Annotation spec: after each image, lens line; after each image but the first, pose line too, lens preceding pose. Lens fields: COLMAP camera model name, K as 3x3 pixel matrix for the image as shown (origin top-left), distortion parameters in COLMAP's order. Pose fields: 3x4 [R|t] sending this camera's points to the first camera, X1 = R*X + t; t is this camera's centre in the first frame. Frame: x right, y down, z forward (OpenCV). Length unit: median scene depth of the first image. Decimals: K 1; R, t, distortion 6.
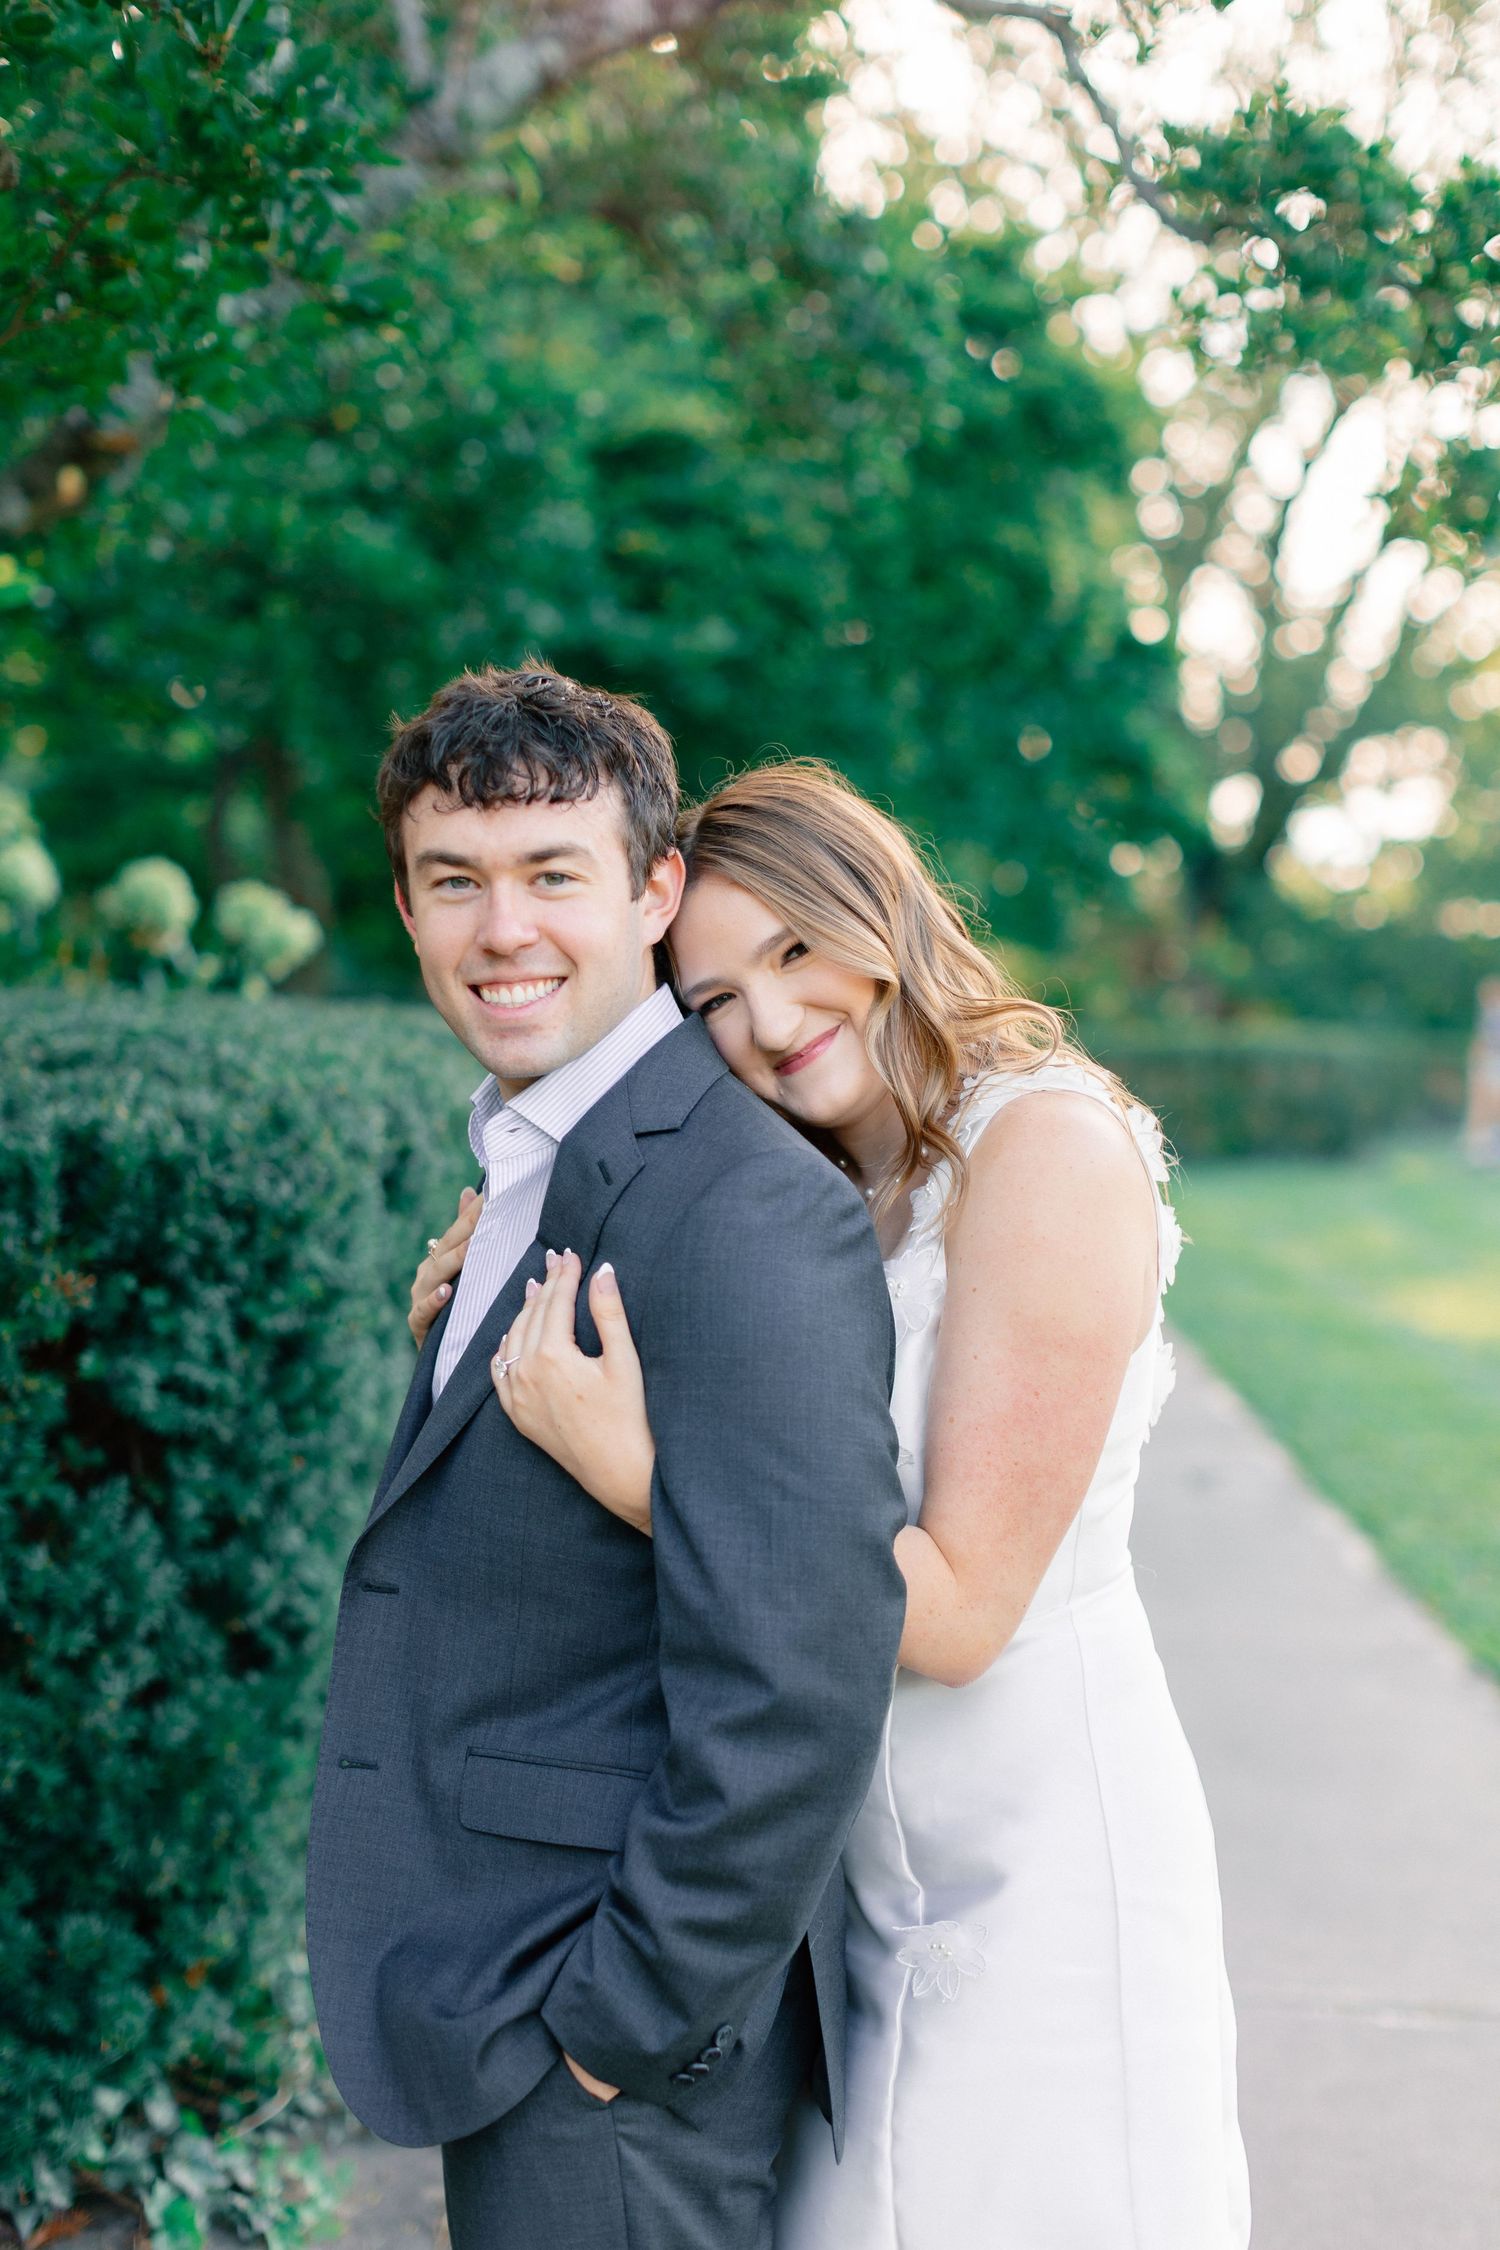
lens RADIAL K [[3341.5, 0, 750.0], [0, 3341.5, 1125.0], [0, 0, 1]] dist [0.004406, -0.014083]
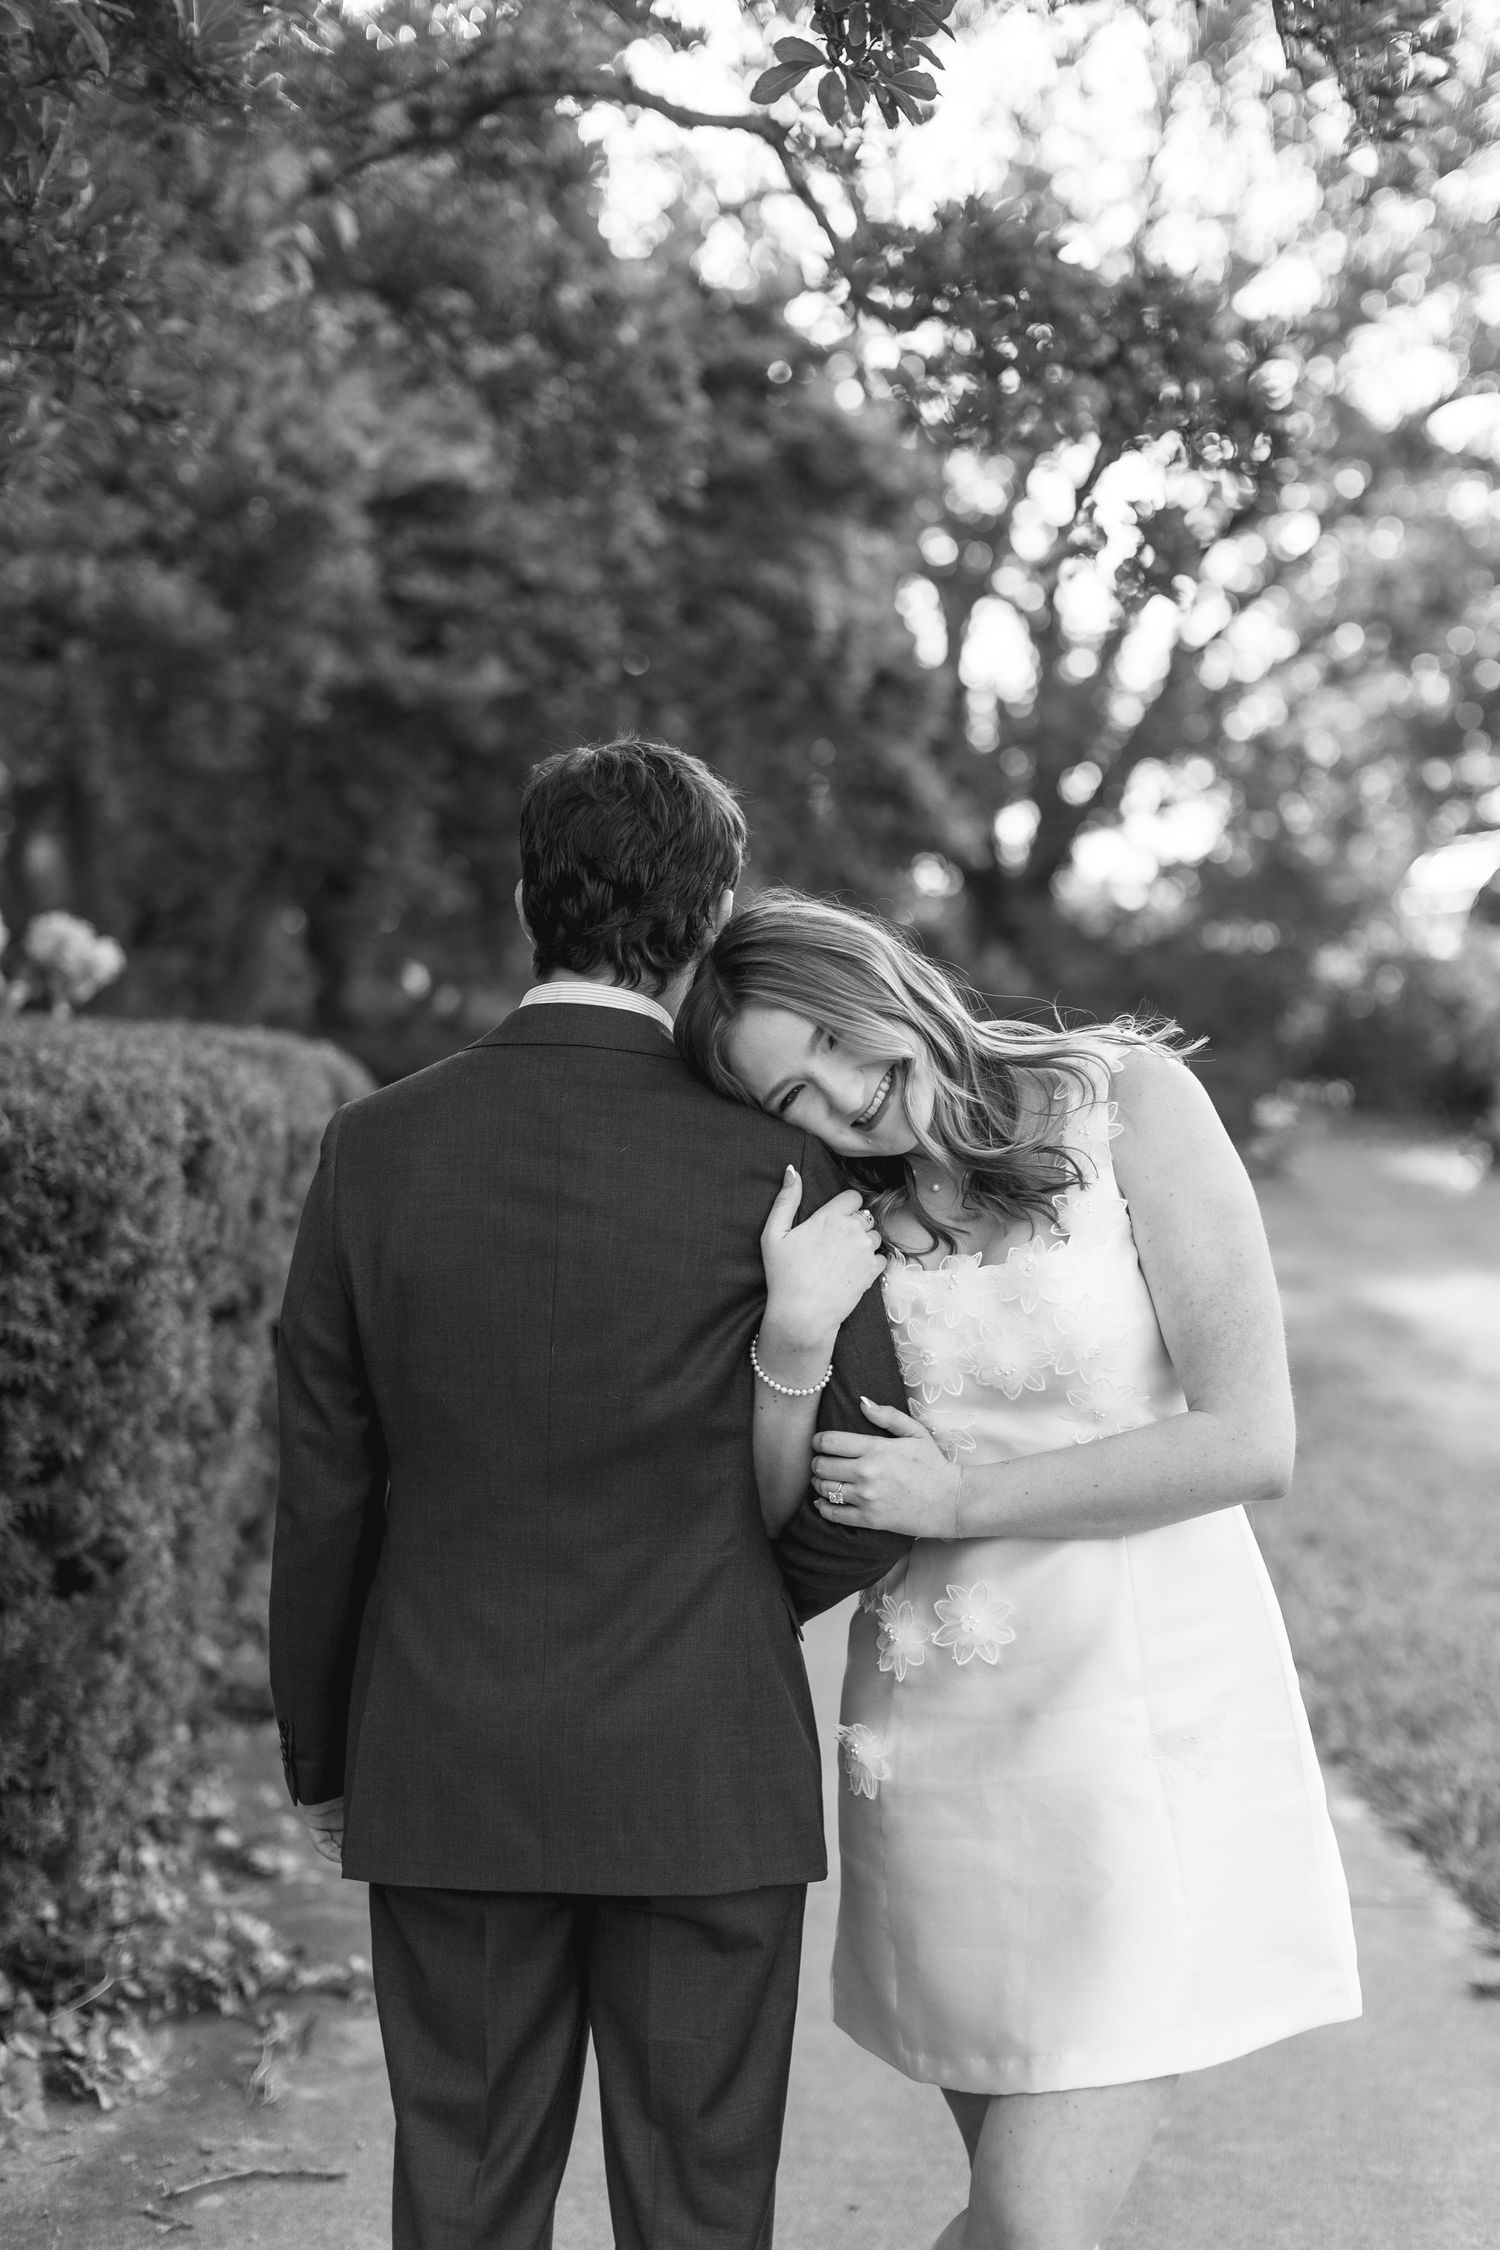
lens RADIAL K [[3341.5, 0, 750.0], [0, 3341.5, 1125.0], [0, 0, 1]] dist [0.004406, -0.014083]
pose [[0.998121, -0.015695, 0.059230, 0.015591], [0.016171, 0.999841, -0.007568, 0.013703], [-0.059101, 0.008511, 0.998216, -0.151908]]
